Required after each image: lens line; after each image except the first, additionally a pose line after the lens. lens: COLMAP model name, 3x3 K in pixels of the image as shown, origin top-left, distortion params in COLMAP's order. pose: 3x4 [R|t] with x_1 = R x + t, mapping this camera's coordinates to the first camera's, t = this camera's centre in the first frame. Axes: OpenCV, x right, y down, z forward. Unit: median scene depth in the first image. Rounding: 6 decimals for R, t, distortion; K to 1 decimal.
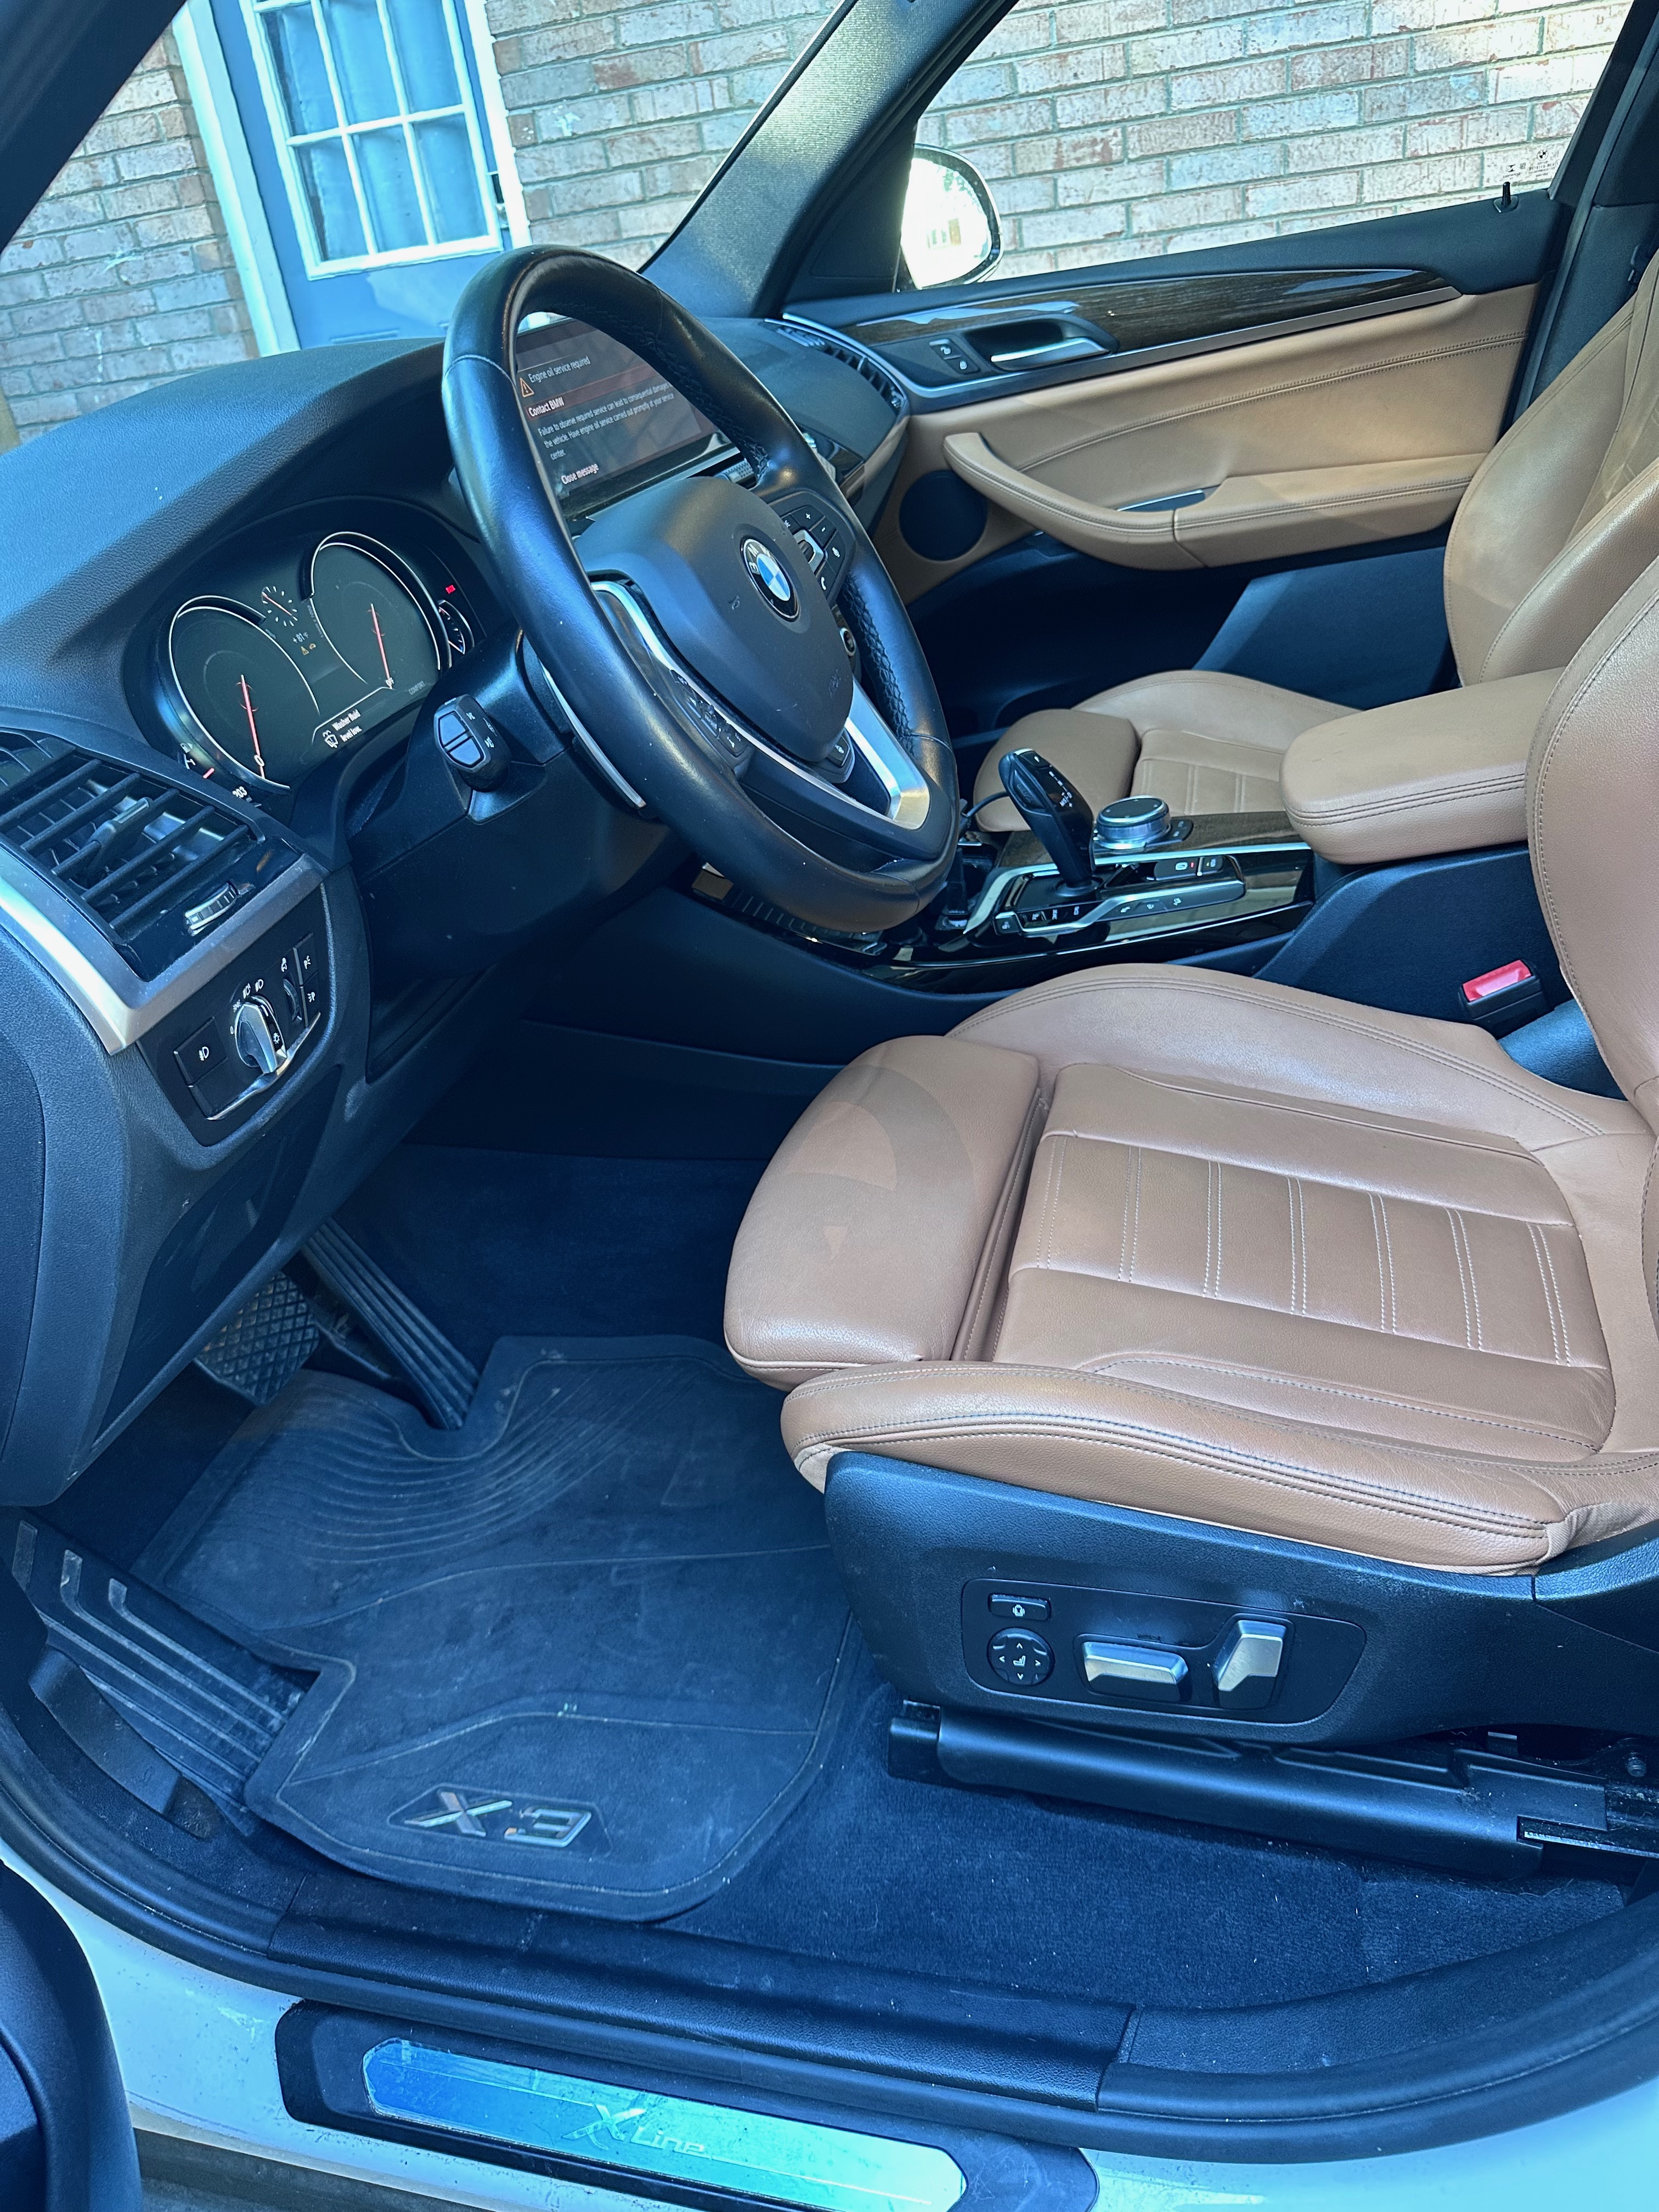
lens RADIAL K [[1570.0, 0, 799.2], [0, 1570.0, 1116.2], [0, 0, 1]] dist [0.047358, -0.045969]
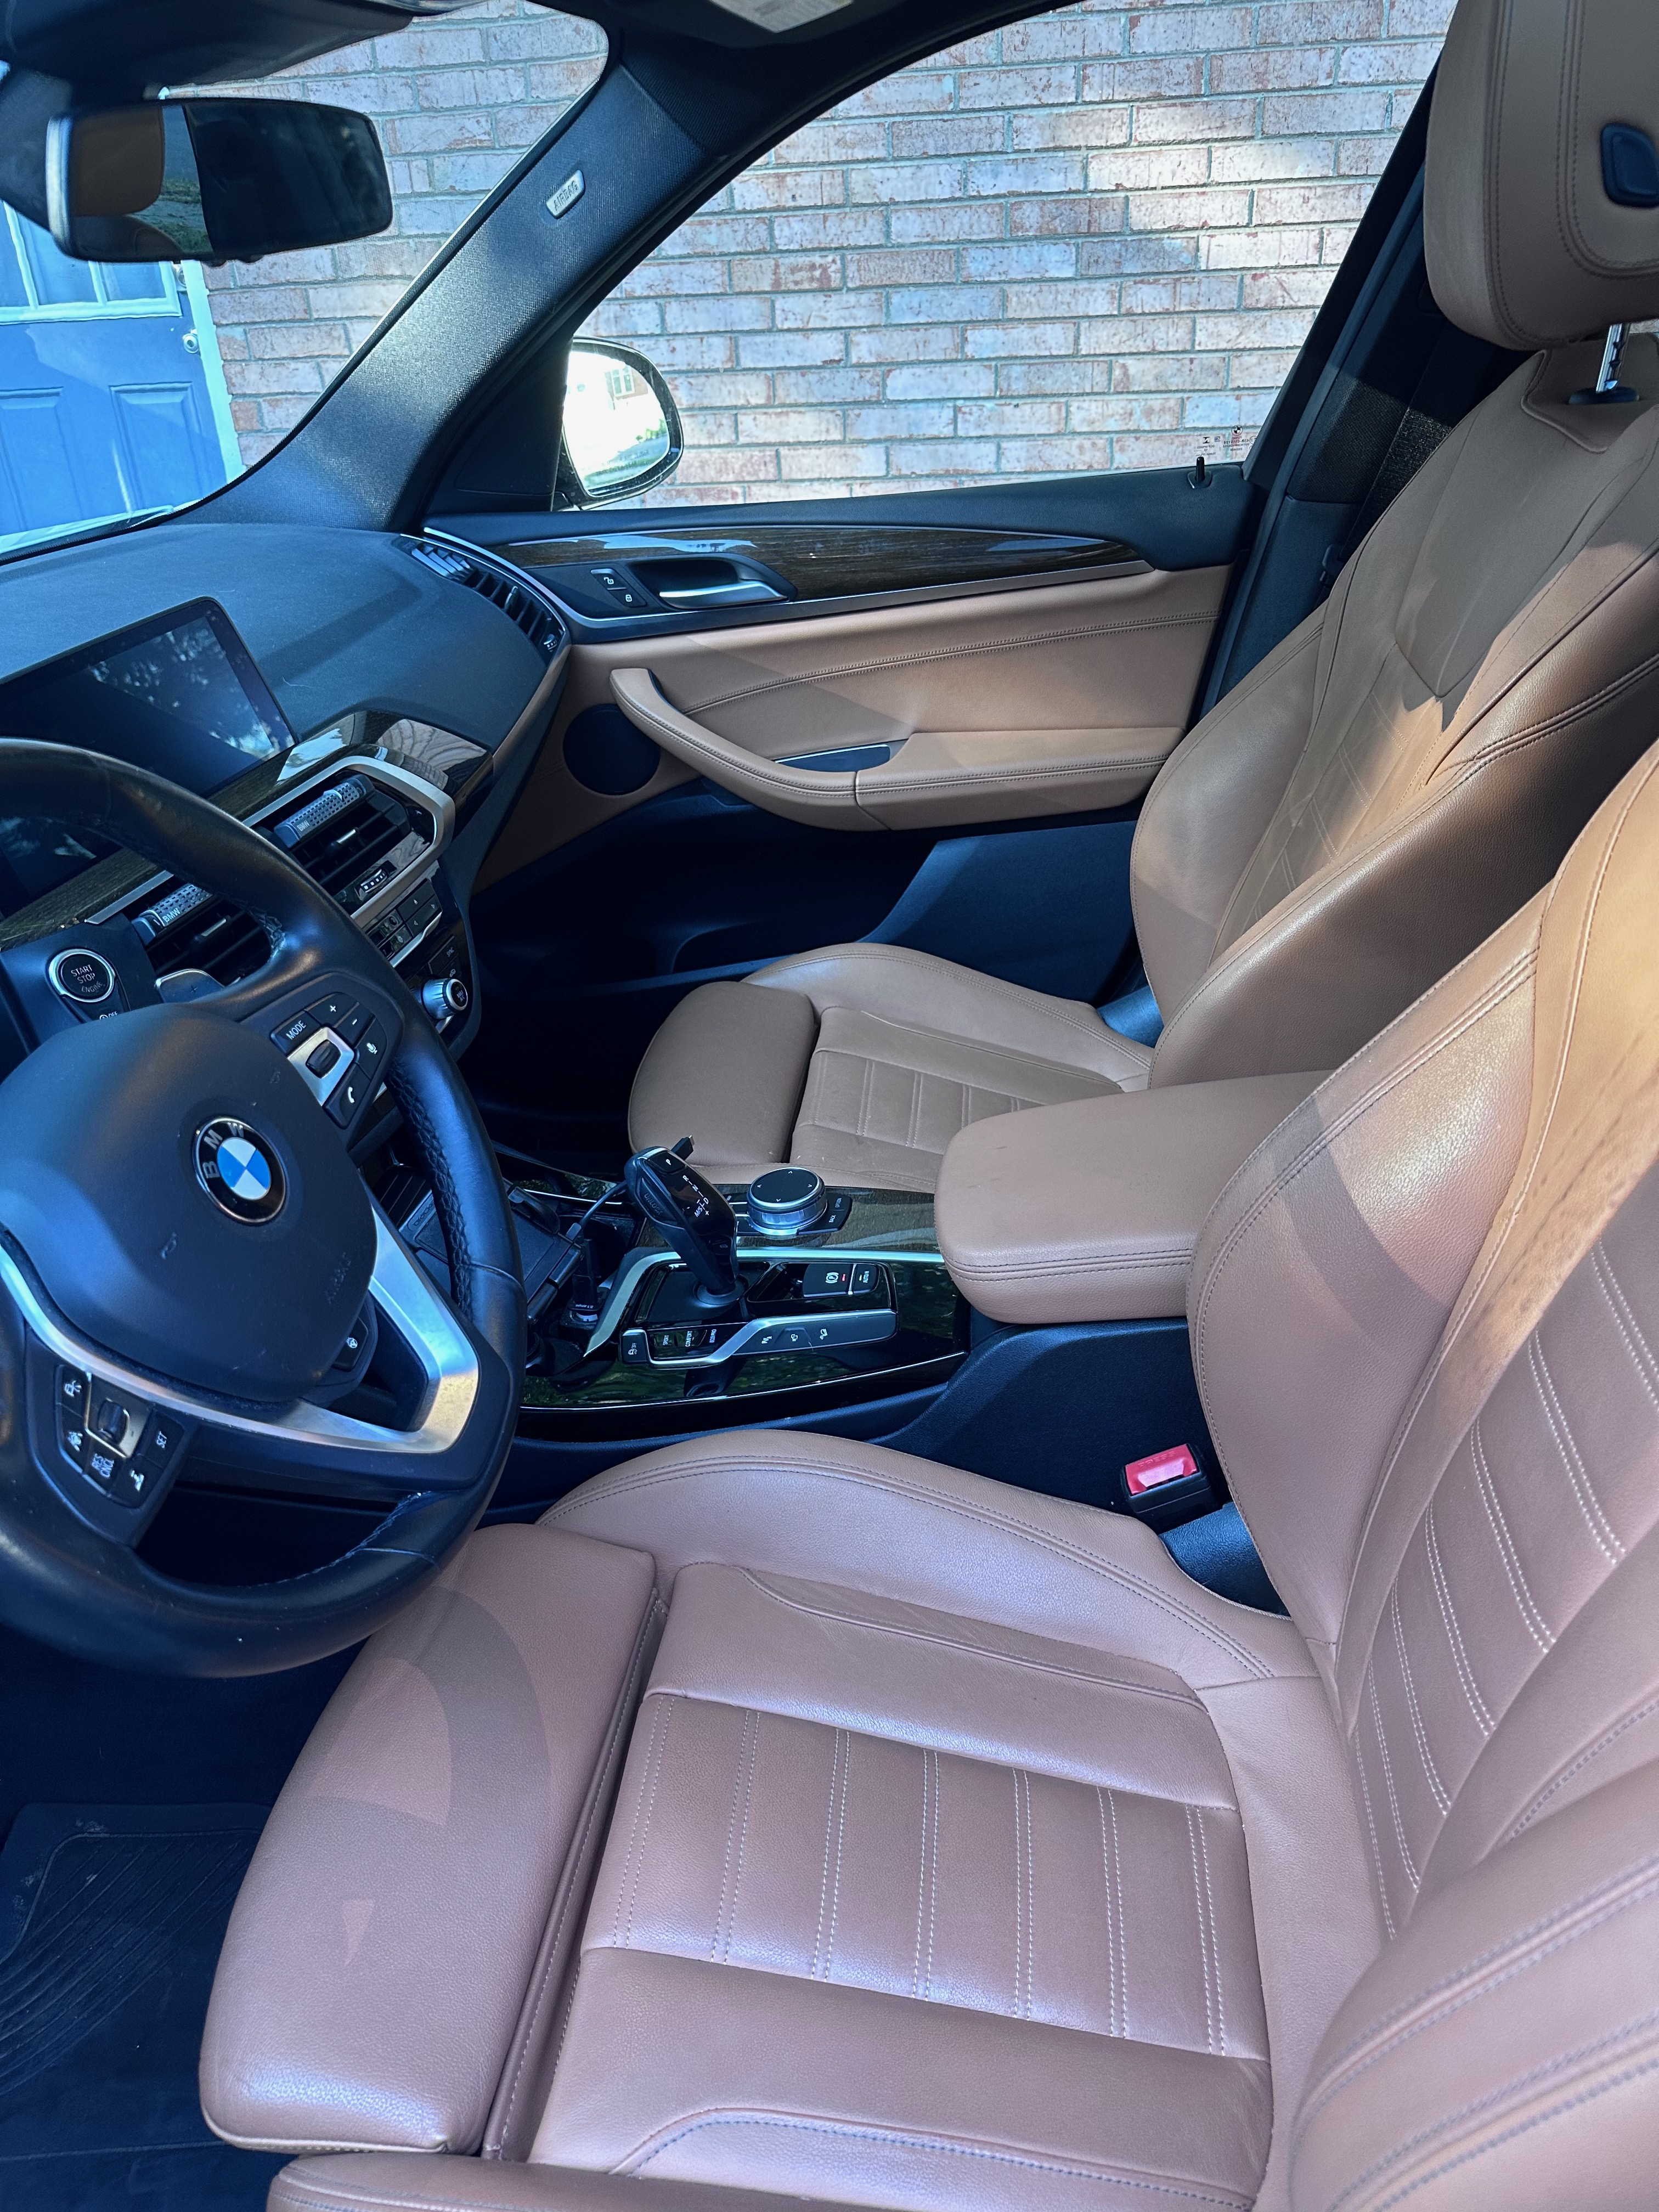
lens RADIAL K [[1583.9, 0, 769.8], [0, 1583.9, 1179.1], [0, 0, 1]] dist [0.068803, -0.106687]
pose [[0.989169, 0.009792, 0.146457, 0.023851], [-0.010781, 0.999924, 0.005956, -0.067272], [-0.146388, -0.007470, 0.989199, 0.039128]]
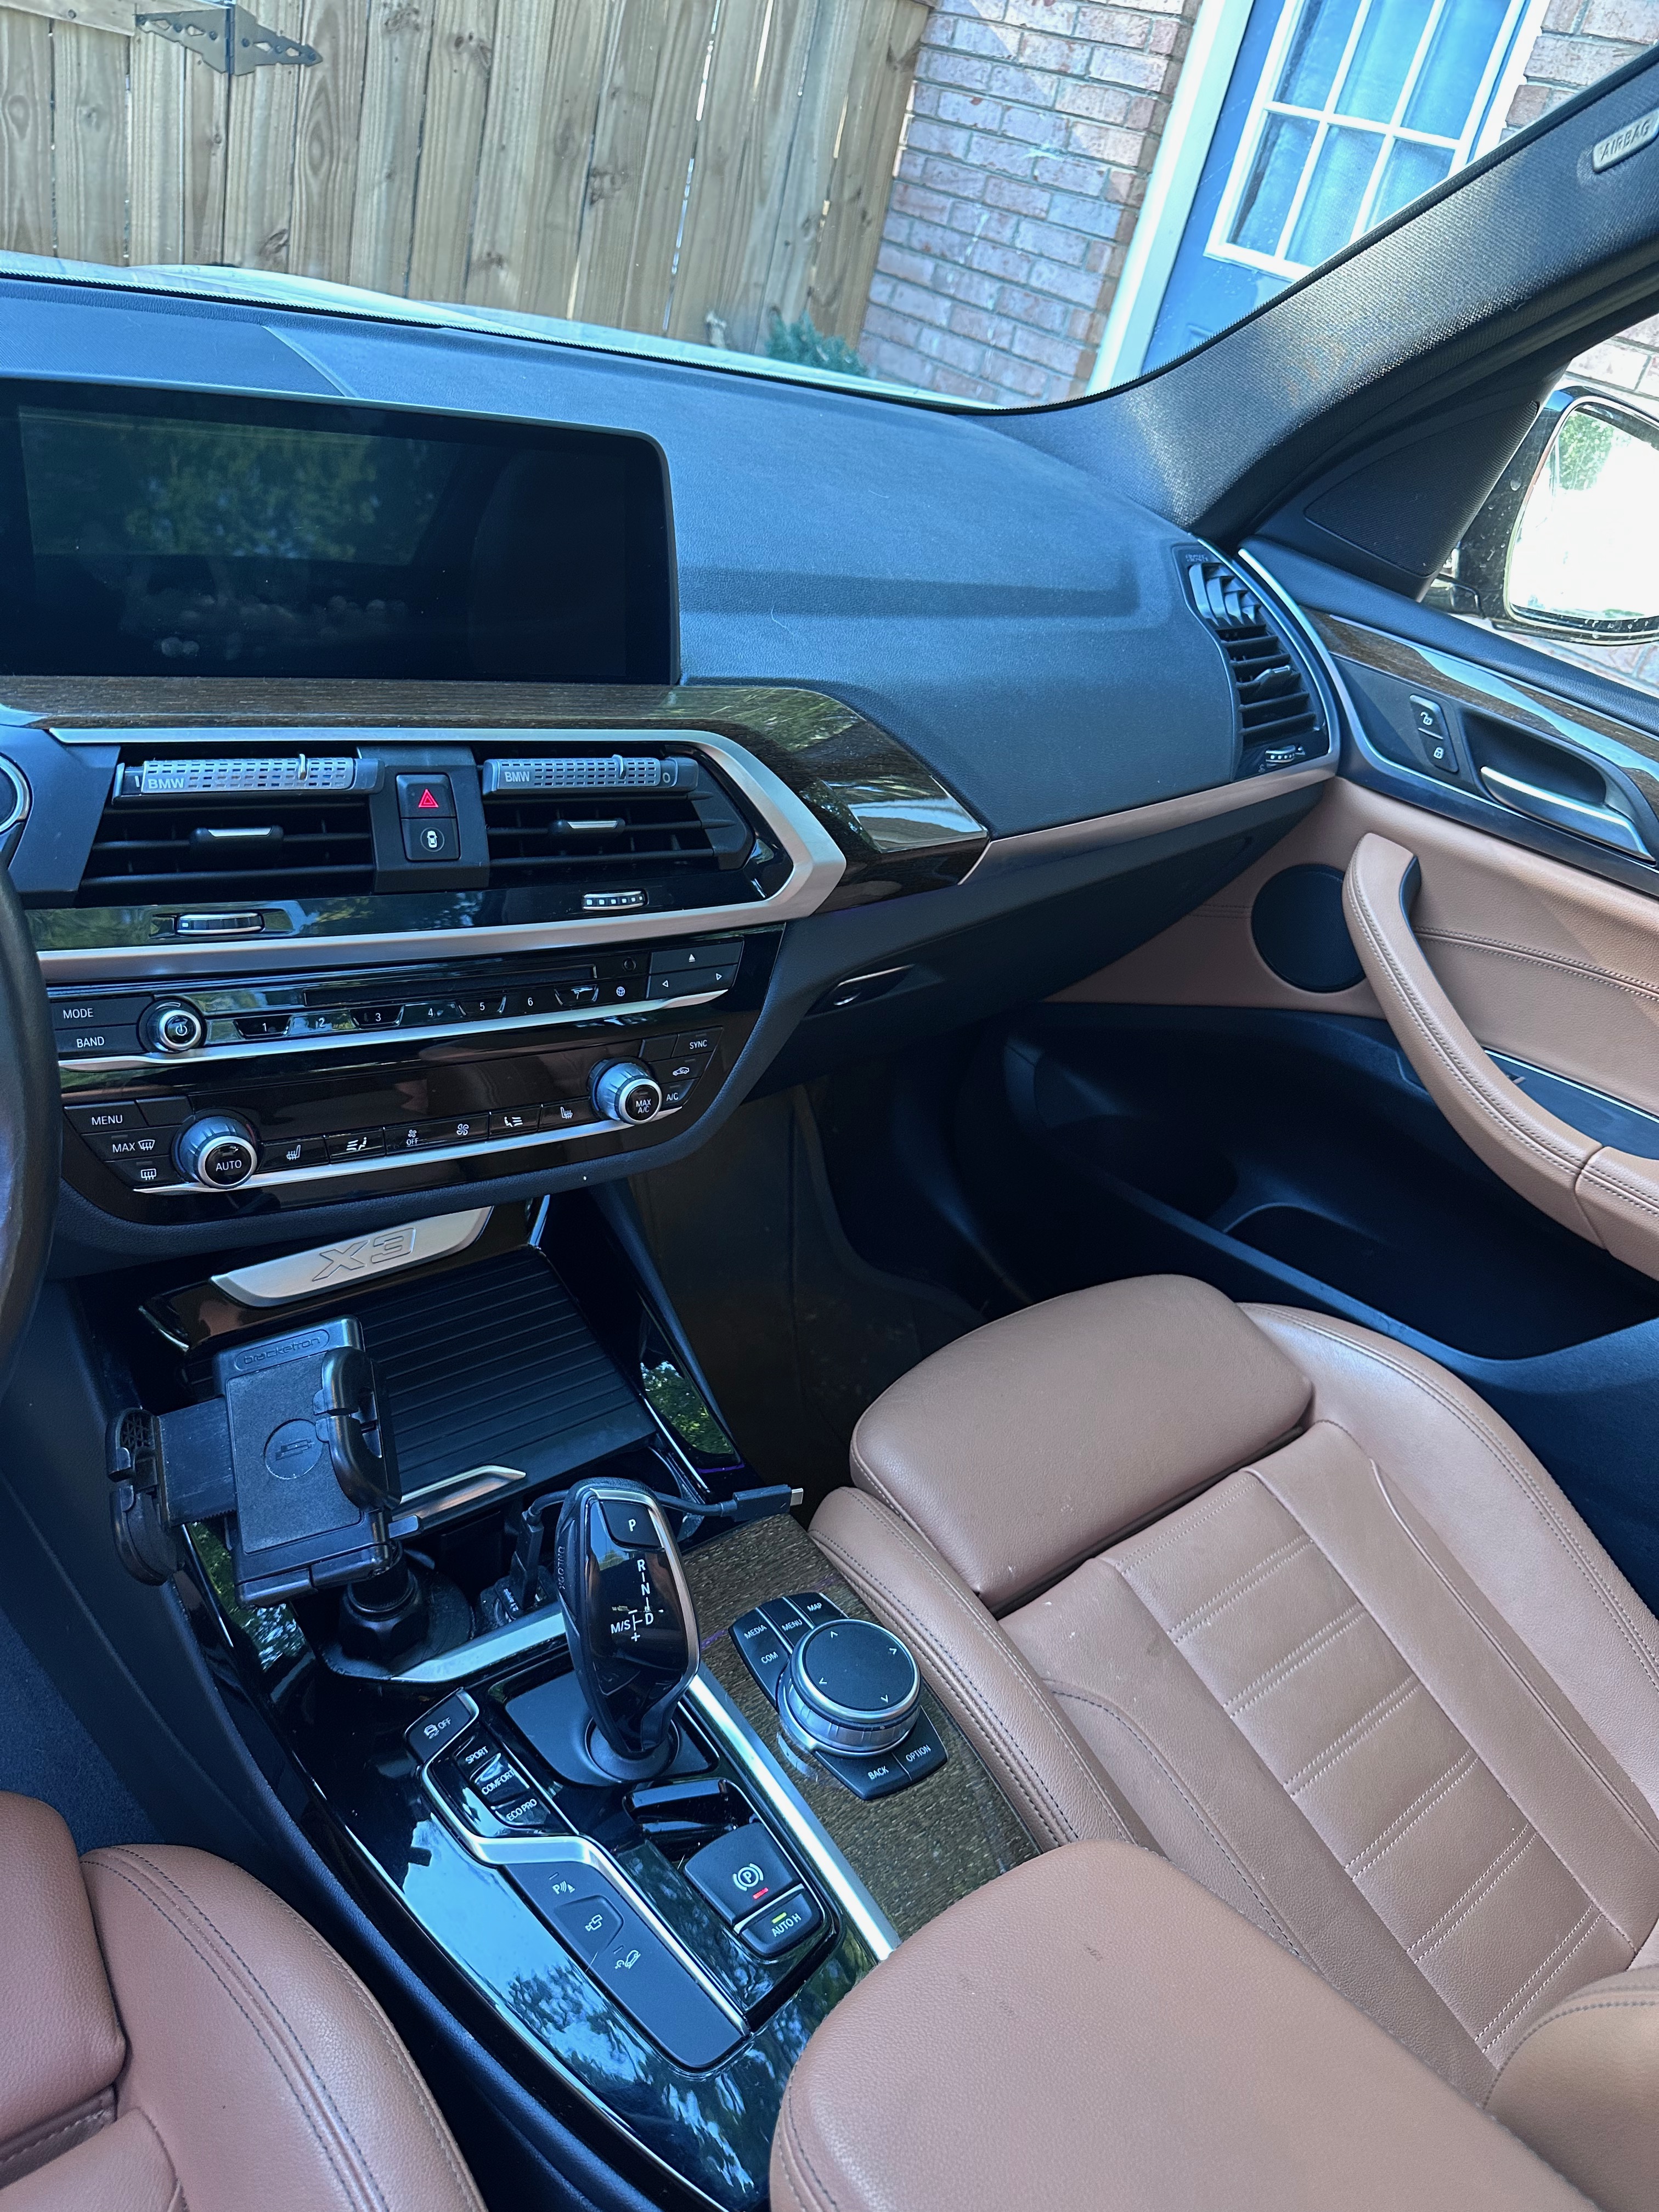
lens RADIAL K [[1570.0, 0, 799.2], [0, 1570.0, 1116.2], [0, 0, 1]] dist [0.047358, -0.045969]
pose [[0.754893, 0.575042, -0.315379, 0.085493], [-0.569741, 0.813171, 0.118948, -0.131202], [0.324857, 0.089891, 0.941482, 0.160137]]
